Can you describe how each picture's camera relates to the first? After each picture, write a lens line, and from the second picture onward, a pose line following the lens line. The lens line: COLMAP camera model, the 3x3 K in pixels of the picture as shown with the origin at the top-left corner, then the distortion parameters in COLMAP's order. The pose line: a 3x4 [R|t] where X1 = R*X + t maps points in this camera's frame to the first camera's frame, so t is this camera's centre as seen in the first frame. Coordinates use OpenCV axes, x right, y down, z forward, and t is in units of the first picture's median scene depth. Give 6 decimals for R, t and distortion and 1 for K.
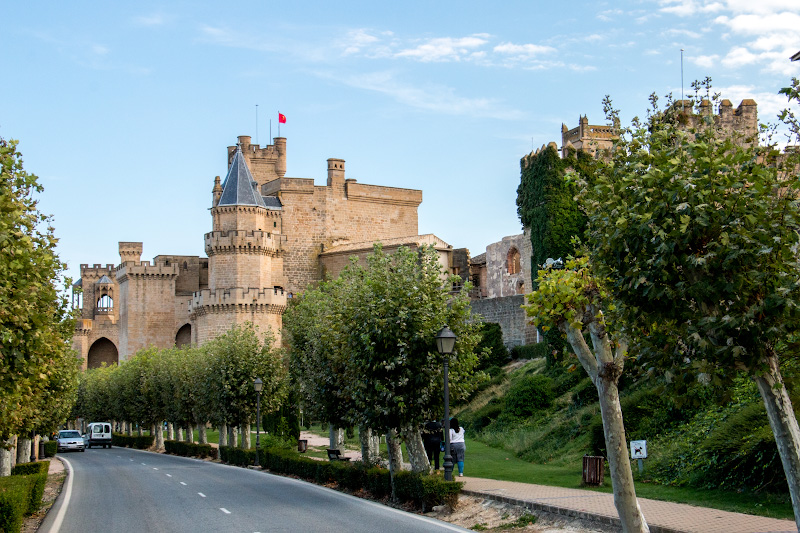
lens RADIAL K [[1480.3, 0, 400.0], [0, 1480.3, 266.5], [0, 0, 1]] dist [0.457846, -0.010664]
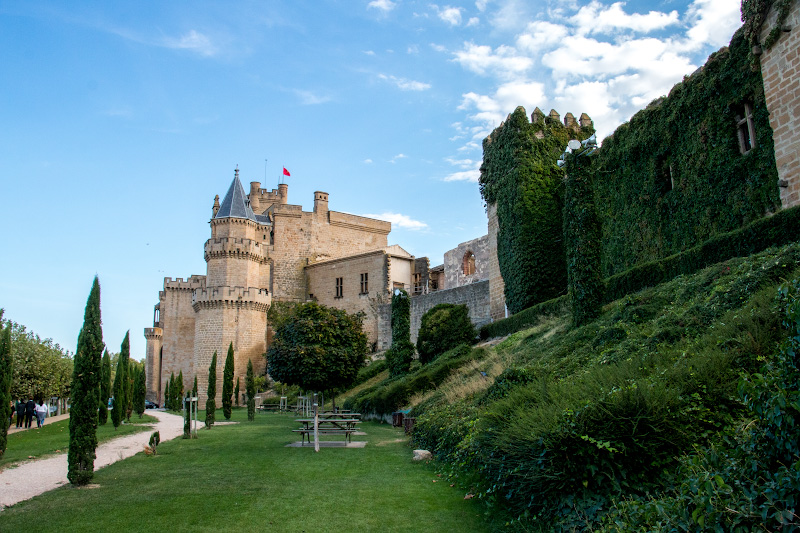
lens RADIAL K [[662.6, 0, 400.0], [0, 662.6, 266.5], [0, 0, 1]] dist [-0.113568, 0.003707]
pose [[0.999905, 0.008662, 0.010691, 0.018524], [-0.007569, 0.995119, -0.098392, 0.046421], [-0.011492, 0.098301, 0.995090, 0.484645]]
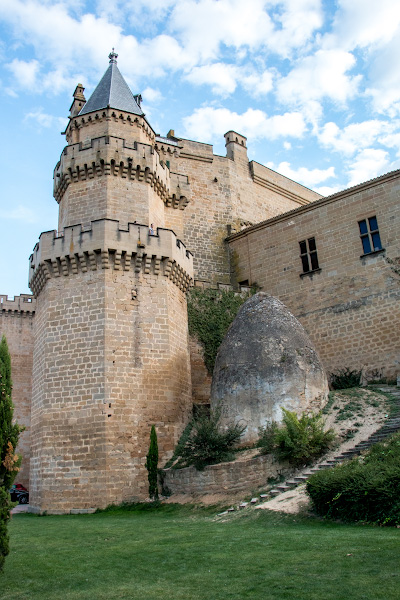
lens RADIAL K [[497.0, 0, 200.0], [0, 497.0, 300.0], [0, 0, 1]] dist [-0.113568, 0.003707]
pose [[0.997161, -0.021588, 0.072141, -0.088001], [0.038334, 0.970124, -0.239563, 0.079279], [-0.064814, 0.241648, 0.968197, 0.820527]]
